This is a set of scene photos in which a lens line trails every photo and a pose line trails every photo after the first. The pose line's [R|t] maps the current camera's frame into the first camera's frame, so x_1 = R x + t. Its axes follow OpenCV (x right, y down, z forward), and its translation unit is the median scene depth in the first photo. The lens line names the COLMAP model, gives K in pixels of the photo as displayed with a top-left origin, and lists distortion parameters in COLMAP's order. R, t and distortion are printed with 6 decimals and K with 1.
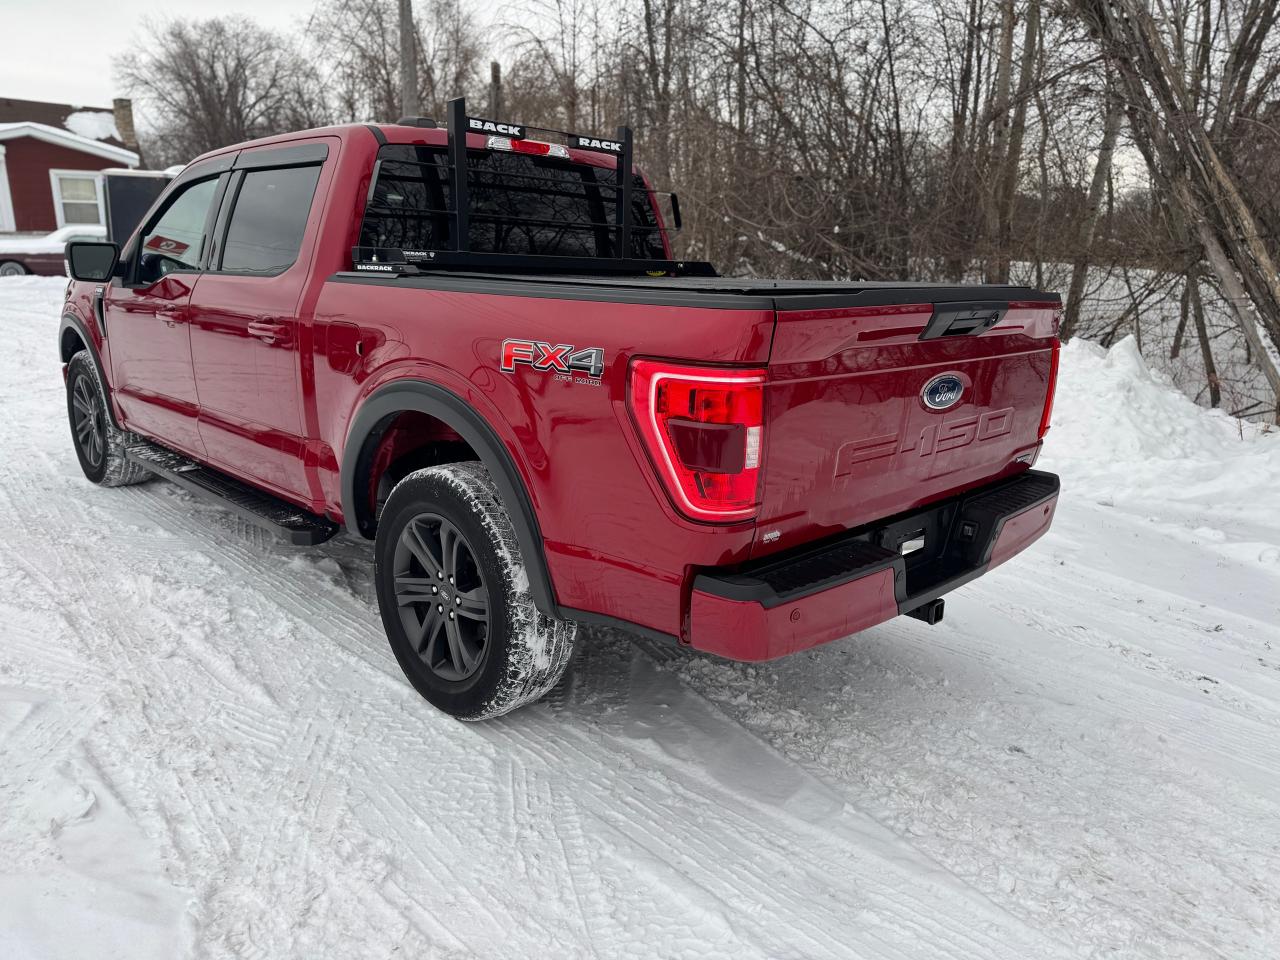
lens RADIAL K [[902.4, 0, 641.0], [0, 902.4, 476.4], [0, 0, 1]] dist [0.043803, -0.049626]
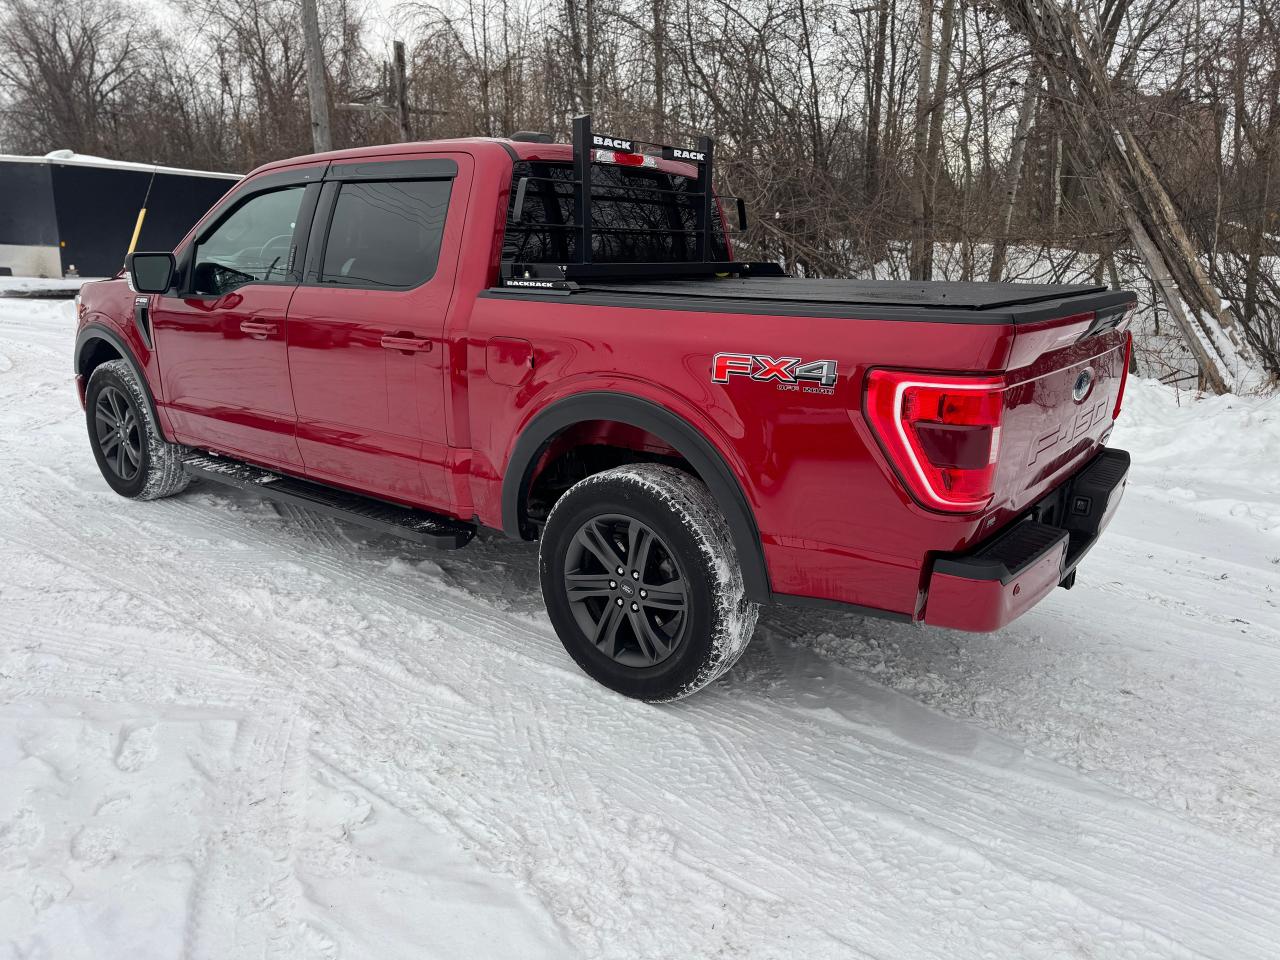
lens RADIAL K [[902.4, 0, 645.8], [0, 902.4, 477.2], [0, 0, 1]] dist [0.043803, -0.049626]
pose [[0.991181, -0.046898, 0.123942, -0.294444], [0.043968, 0.998687, 0.026275, -0.026470], [-0.125011, -0.020593, 0.991942, -0.056595]]
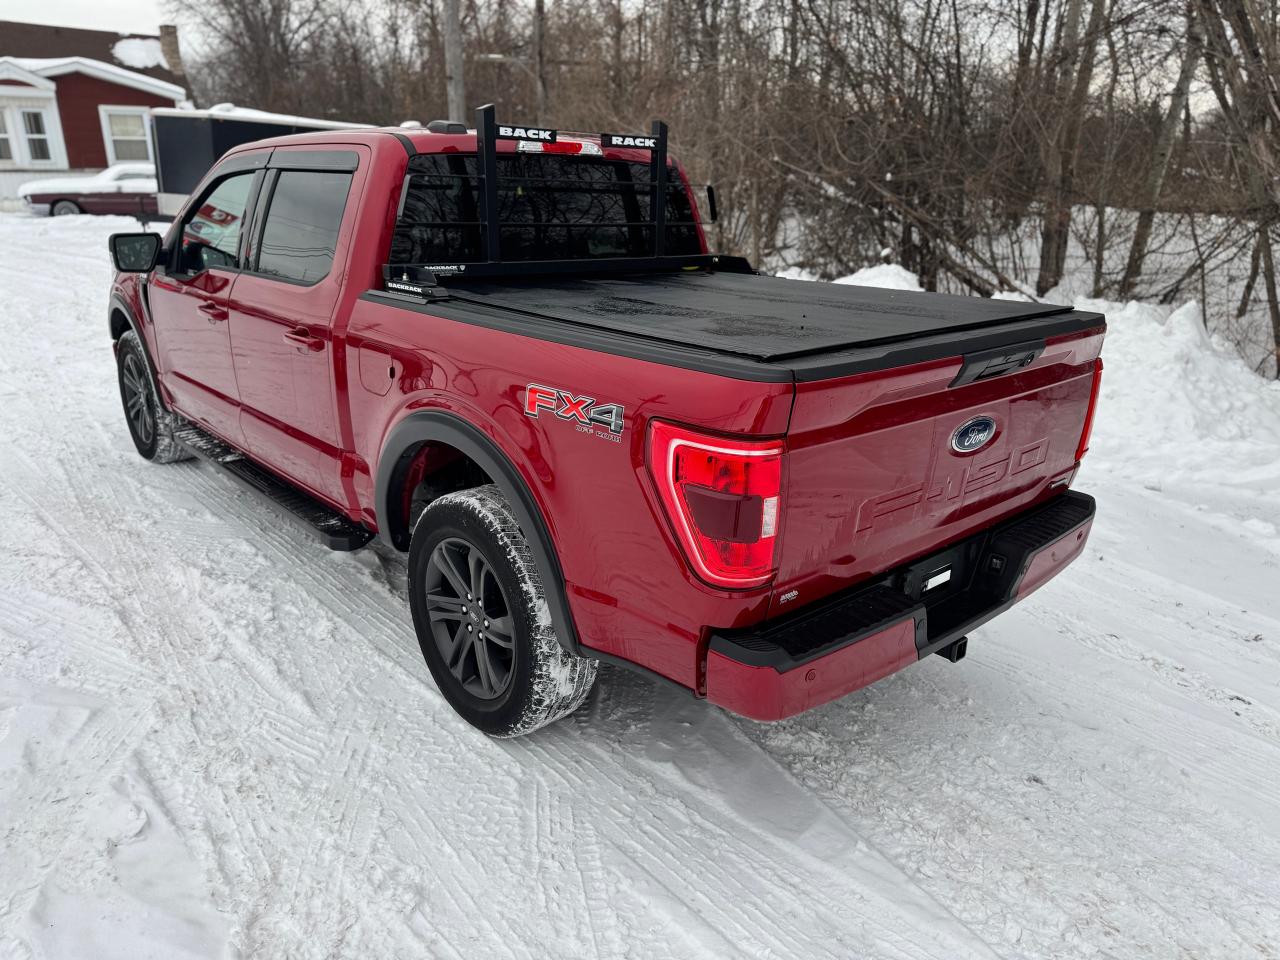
lens RADIAL K [[902.4, 0, 637.6], [0, 902.4, 481.0], [0, 0, 1]] dist [0.043803, -0.049626]
pose [[0.998521, 0.014290, -0.052461, 0.019091], [-0.010051, 0.996728, 0.080205, -0.097557], [0.053436, -0.079559, 0.995397, -0.000707]]
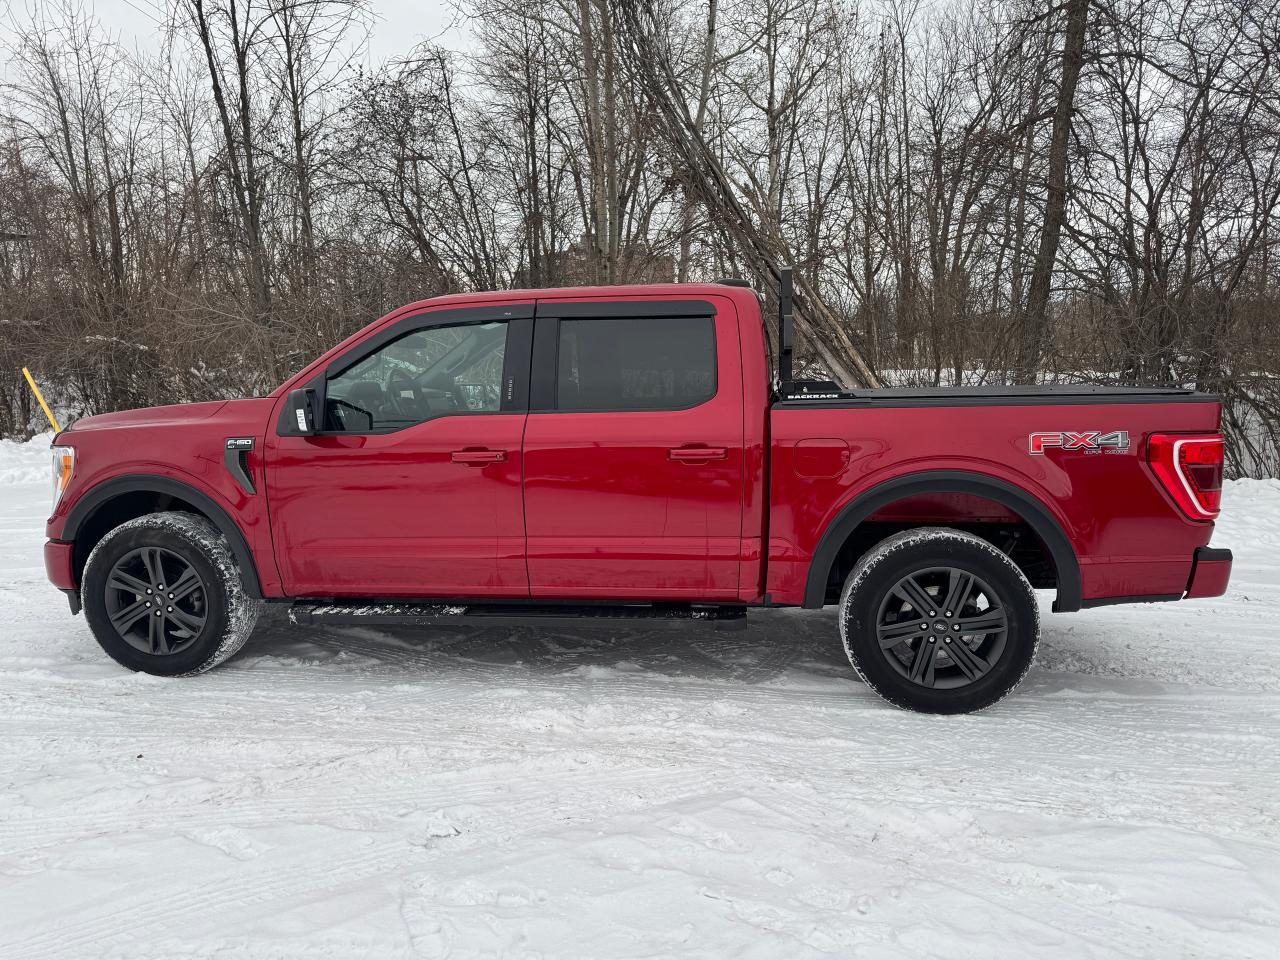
lens RADIAL K [[902.4, 0, 641.9], [0, 902.4, 490.1], [0, 0, 1]] dist [0.043803, -0.049626]
pose [[0.803201, -0.121258, 0.583236, -1.236549], [0.175022, 0.983889, -0.036474, -0.091365], [-0.569417, 0.131375, 0.811483, 0.110046]]
